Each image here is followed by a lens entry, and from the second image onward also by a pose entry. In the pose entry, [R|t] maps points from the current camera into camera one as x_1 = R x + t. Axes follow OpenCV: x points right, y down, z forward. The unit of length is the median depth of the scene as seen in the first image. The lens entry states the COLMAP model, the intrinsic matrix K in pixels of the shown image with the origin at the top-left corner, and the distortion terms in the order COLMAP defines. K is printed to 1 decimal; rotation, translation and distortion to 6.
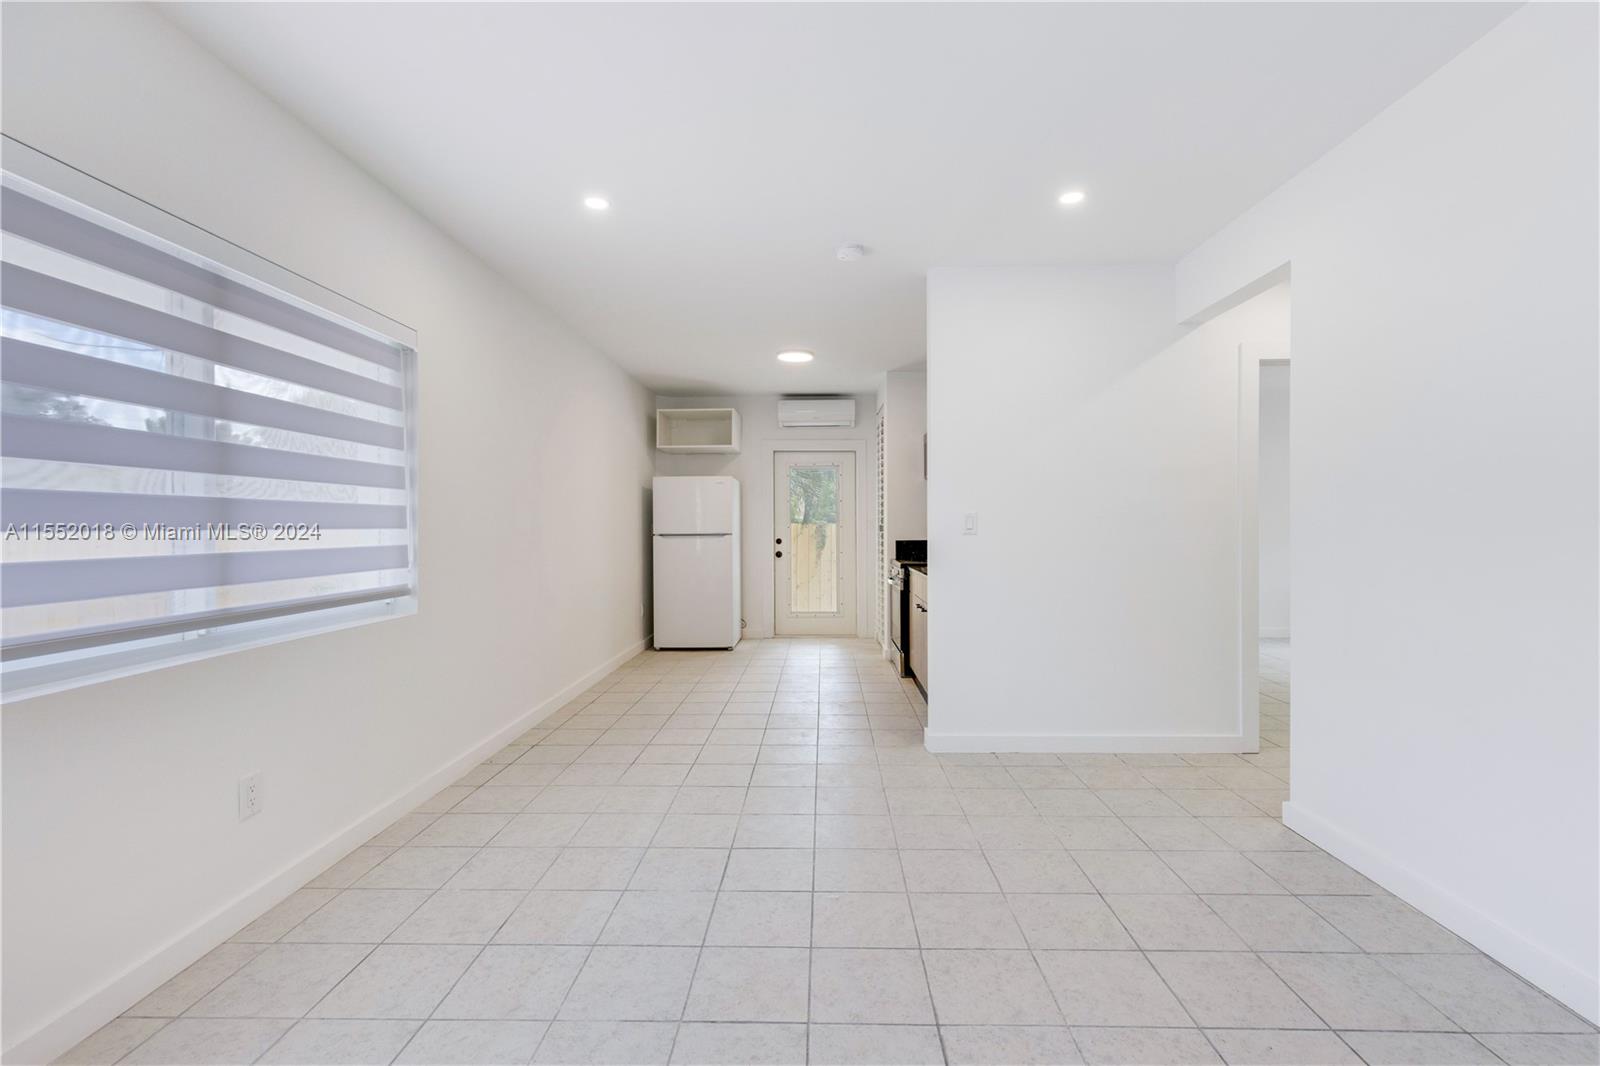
lens RADIAL K [[715.8, 0, 809.9], [0, 715.8, 521.5], [0, 0, 1]] dist [0.010573, -0.002975]
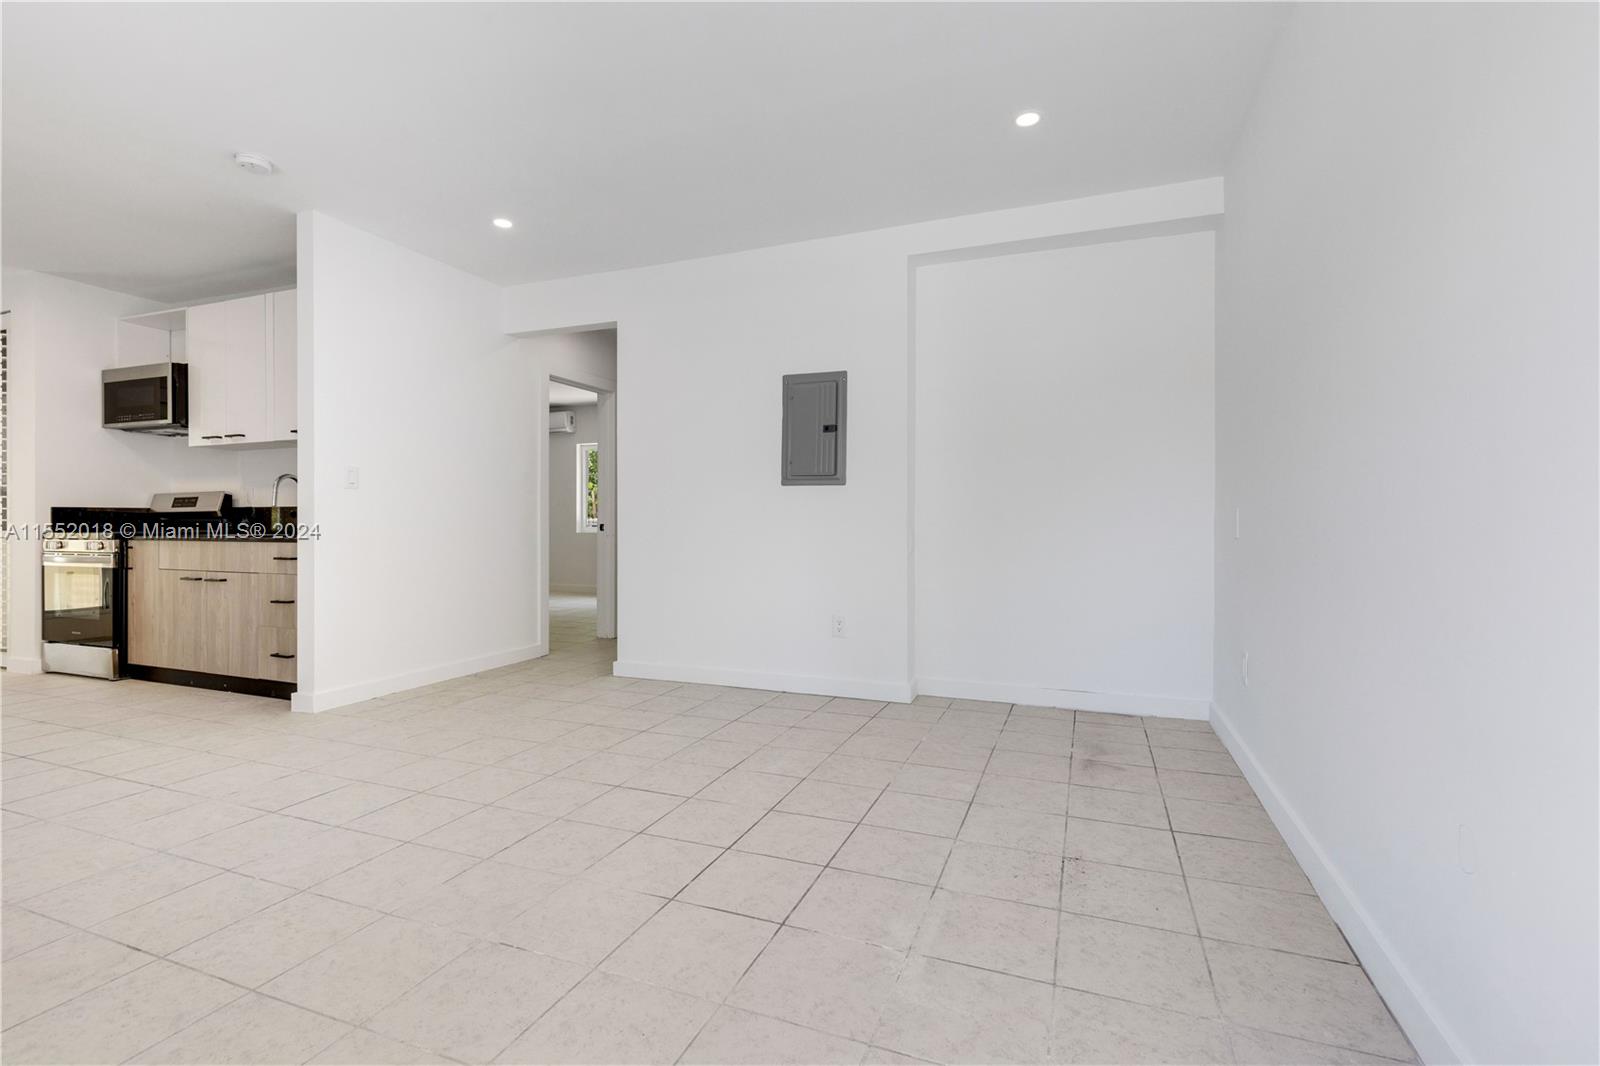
lens RADIAL K [[715.8, 0, 807.9], [0, 715.8, 525.2], [0, 0, 1]] dist [0.010573, -0.002975]
pose [[0.344184, 0.000510, 0.938902, -0.345257], [-0.009186, 0.999954, 0.002824, 0.040631], [-0.938857, -0.009596, 0.344173, 0.029168]]
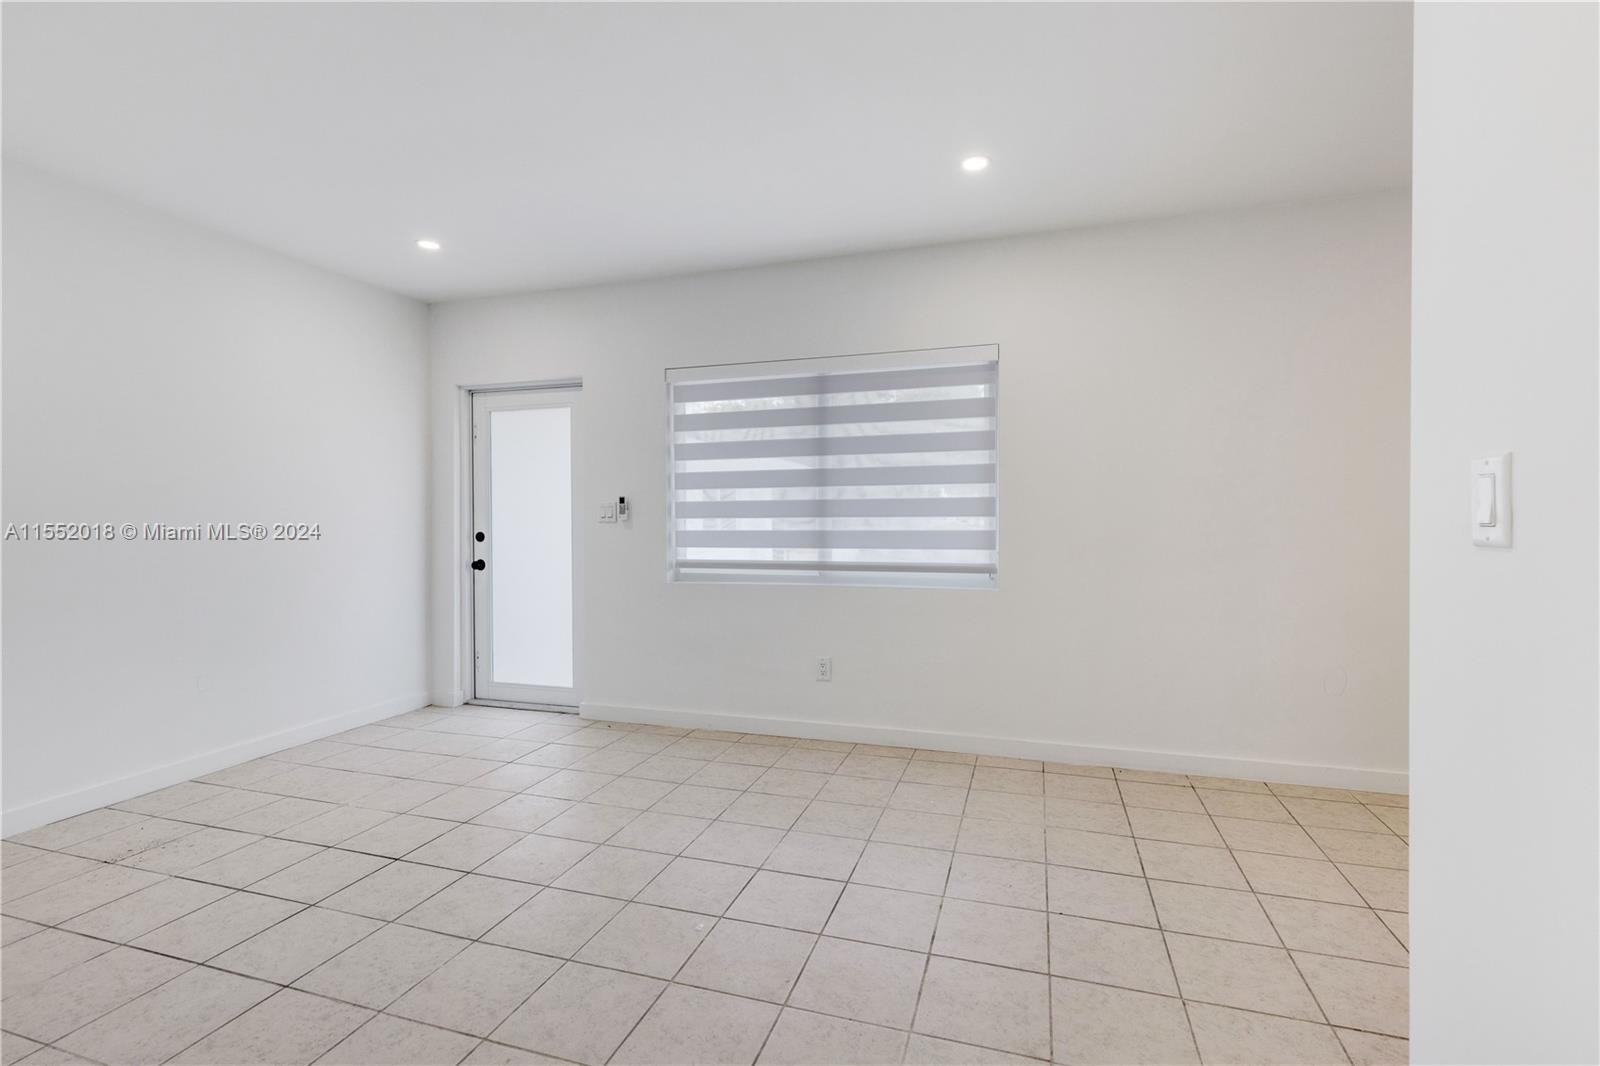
lens RADIAL K [[715.8, 0, 805.5], [0, 715.8, 520.5], [0, 0, 1]] dist [0.010573, -0.002975]
pose [[-0.283519, 0.000723, -0.958966, 0.353593], [0.009047, 0.999957, -0.001920, 0.008717], [0.958924, -0.009220, -0.283514, 0.570902]]
